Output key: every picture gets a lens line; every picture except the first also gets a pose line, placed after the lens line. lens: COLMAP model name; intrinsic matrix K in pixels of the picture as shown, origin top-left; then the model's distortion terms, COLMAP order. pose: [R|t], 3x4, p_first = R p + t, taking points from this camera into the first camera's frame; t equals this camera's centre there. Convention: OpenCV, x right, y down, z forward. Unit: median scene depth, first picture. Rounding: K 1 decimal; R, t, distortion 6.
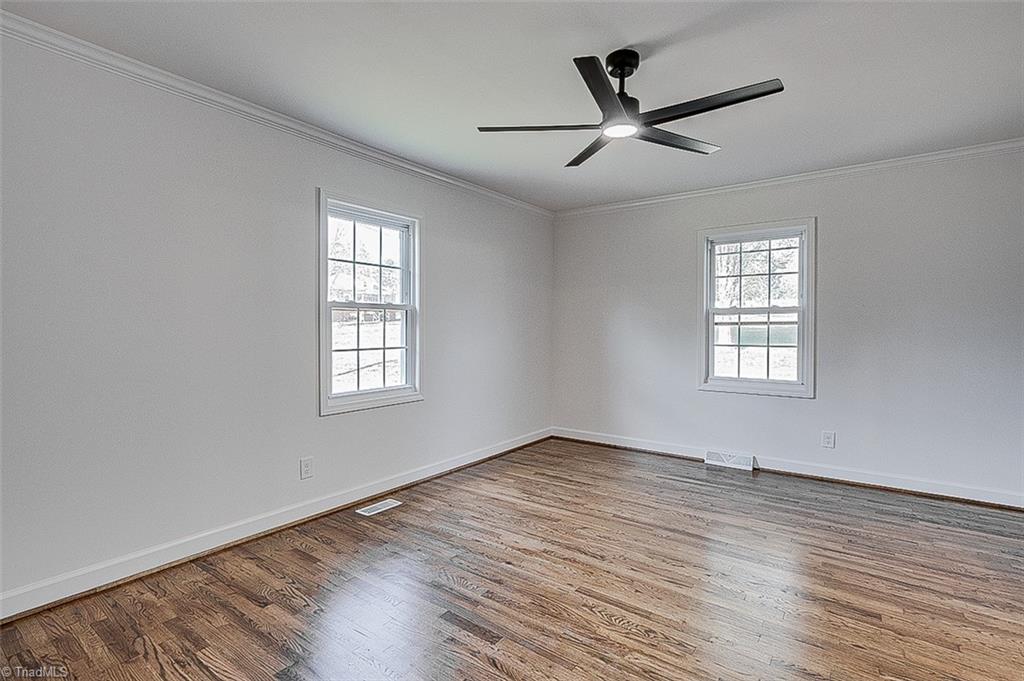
lens RADIAL K [[475.7, 0, 512.0], [0, 475.7, 340.5], [0, 0, 1]] dist [-0.001886, -0.000345]
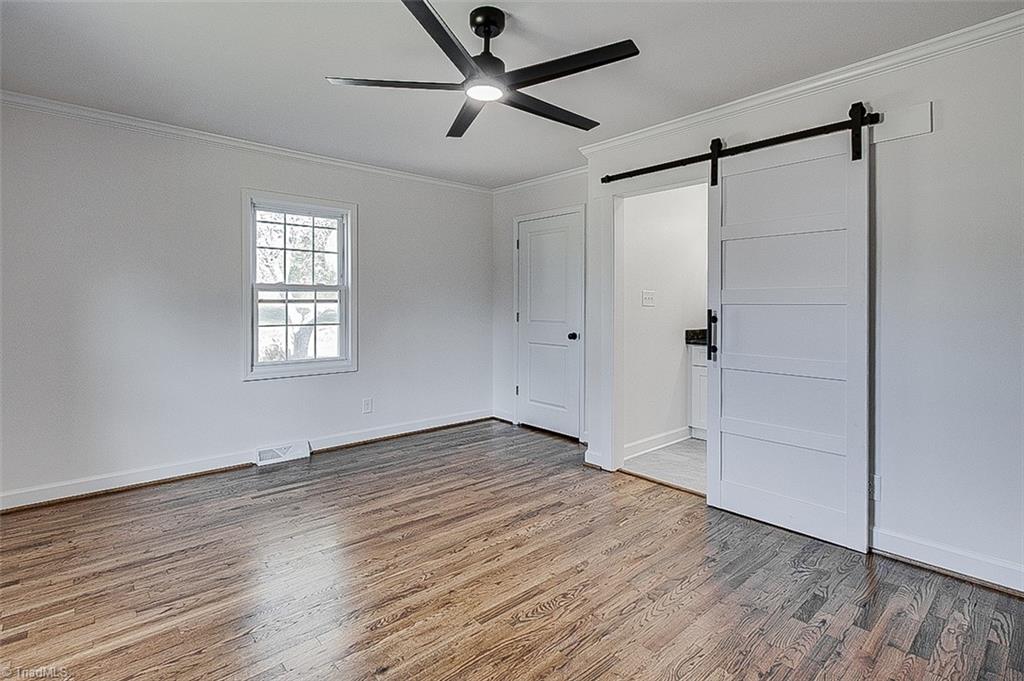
lens RADIAL K [[485.4, 0, 511.0], [0, 485.4, 307.3], [0, 0, 1]] dist [-0.001357, 0.000134]
pose [[0.226721, -0.001259, 0.973959, -0.362574], [0.024818, 0.999682, -0.004485, -0.009761], [-0.973644, 0.025189, 0.226680, 0.400149]]
